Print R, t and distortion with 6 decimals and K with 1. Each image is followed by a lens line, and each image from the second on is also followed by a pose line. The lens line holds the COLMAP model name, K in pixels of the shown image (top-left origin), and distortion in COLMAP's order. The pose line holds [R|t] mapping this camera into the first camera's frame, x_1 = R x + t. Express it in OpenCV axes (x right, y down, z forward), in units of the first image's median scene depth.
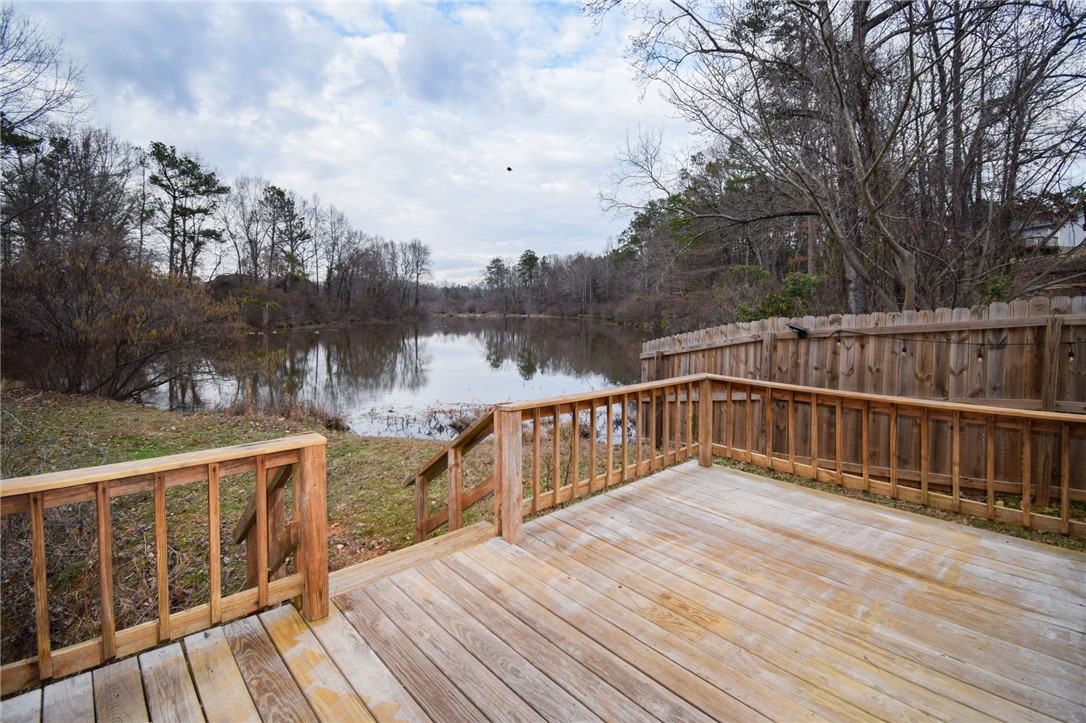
lens RADIAL K [[522.4, 0, 554.6], [0, 522.4, 304.6], [0, 0, 1]] dist [0.027991, -0.037199]
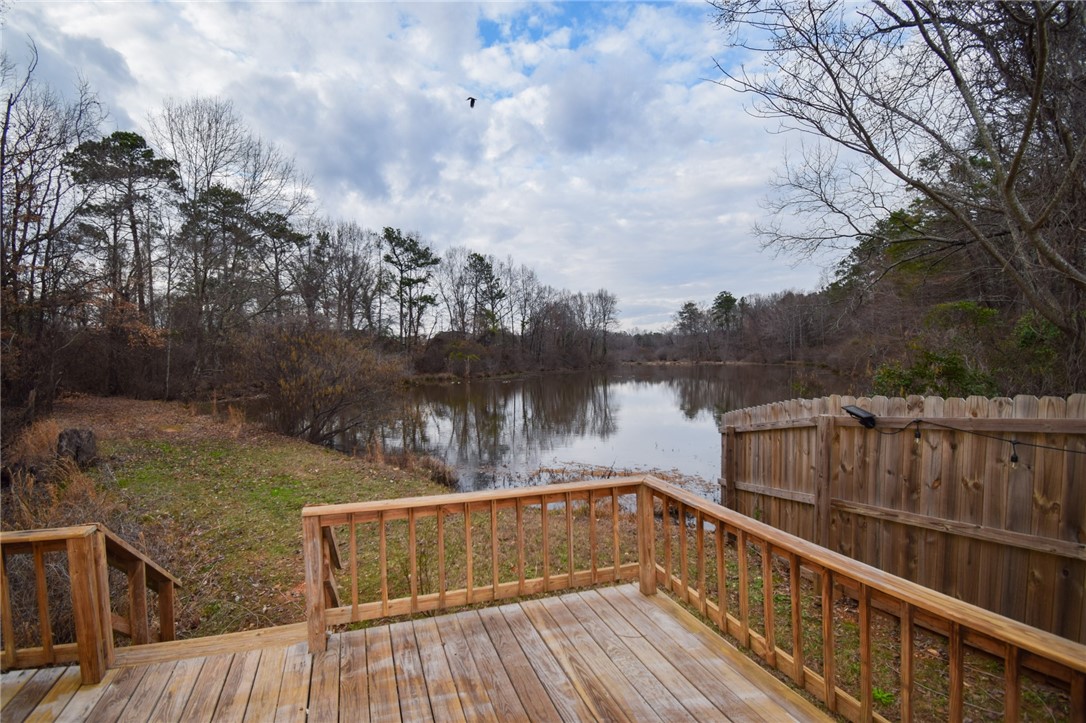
lens RADIAL K [[521.4, 0, 543.0], [0, 521.4, 361.5], [0, 0, 1]] dist [0.011946, -0.027459]
pose [[0.895337, -0.010229, -0.445272, 0.093131], [0.022629, 0.999490, 0.022543, -0.011728], [0.444814, -0.030259, 0.895111, 0.043926]]
